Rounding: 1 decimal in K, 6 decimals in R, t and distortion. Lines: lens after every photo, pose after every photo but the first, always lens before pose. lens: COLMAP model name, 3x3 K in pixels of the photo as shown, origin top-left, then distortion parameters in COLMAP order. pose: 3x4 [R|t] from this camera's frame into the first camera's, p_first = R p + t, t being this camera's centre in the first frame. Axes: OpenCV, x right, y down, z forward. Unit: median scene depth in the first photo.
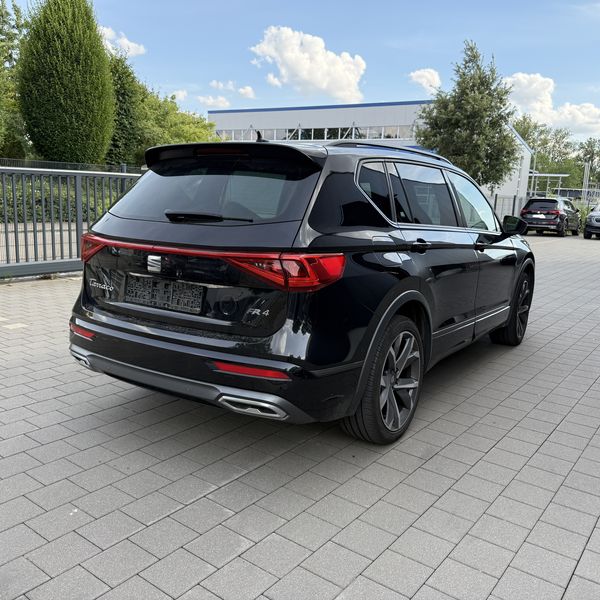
lens RADIAL K [[562.6, 0, 302.2], [0, 562.6, 309.4], [0, 0, 1]] dist [0.056638, -0.105934]
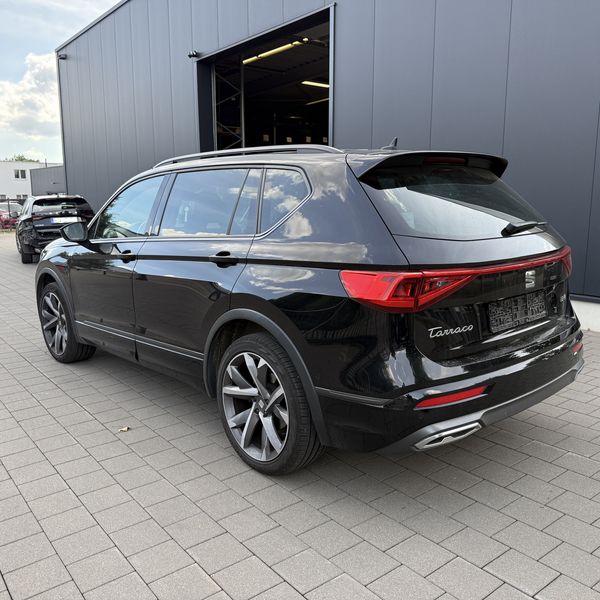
lens RADIAL K [[562.6, 0, 302.2], [0, 562.6, 309.4], [0, 0, 1]] dist [0.056638, -0.105934]
pose [[0.246069, -0.218039, 0.944409, -0.164787], [0.205027, 0.964030, 0.169148, -0.035385], [-0.947319, 0.152007, 0.281922, 0.141580]]
